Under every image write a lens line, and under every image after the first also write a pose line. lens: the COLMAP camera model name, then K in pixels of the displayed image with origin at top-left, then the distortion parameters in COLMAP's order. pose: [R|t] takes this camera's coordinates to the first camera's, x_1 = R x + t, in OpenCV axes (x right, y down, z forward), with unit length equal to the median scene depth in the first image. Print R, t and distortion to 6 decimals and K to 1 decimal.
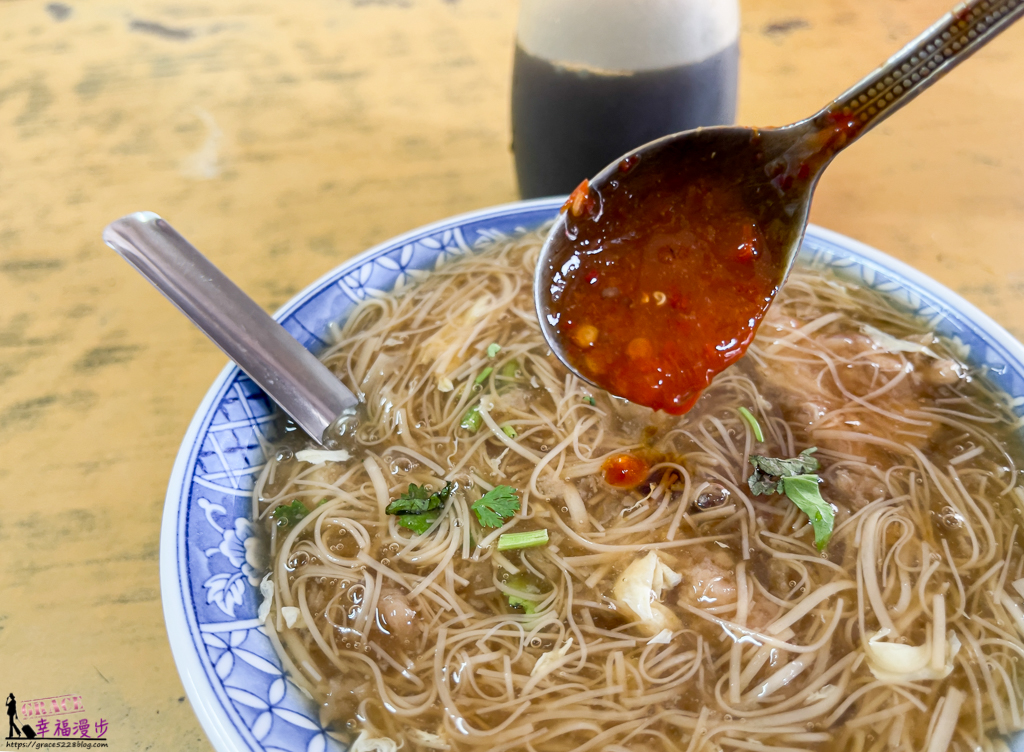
lens RADIAL K [[883.6, 0, 516.6], [0, 883.6, 406.6], [0, 0, 1]] dist [-0.021504, -0.004881]
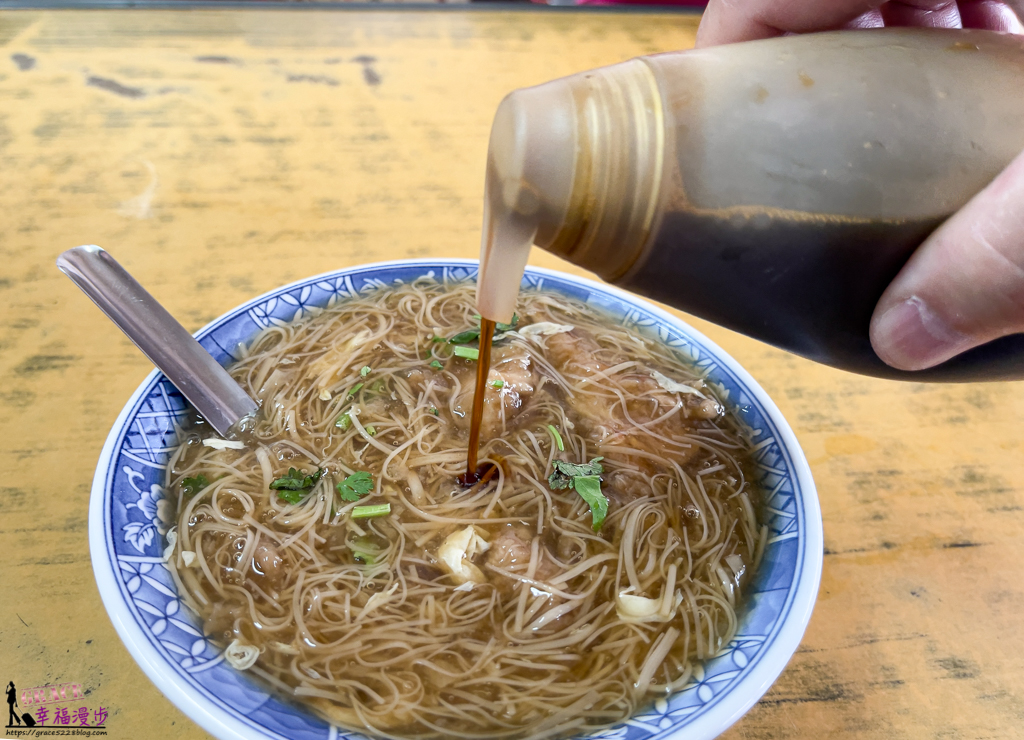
lens RADIAL K [[902.7, 0, 512.0], [0, 902.7, 370.0], [0, 0, 1]] dist [-0.010772, -0.003284]
pose [[0.995477, 0.061362, 0.072531, 0.100485], [-0.053644, 0.993135, -0.103950, 0.066411], [-0.078412, 0.099589, 0.991934, -0.362558]]
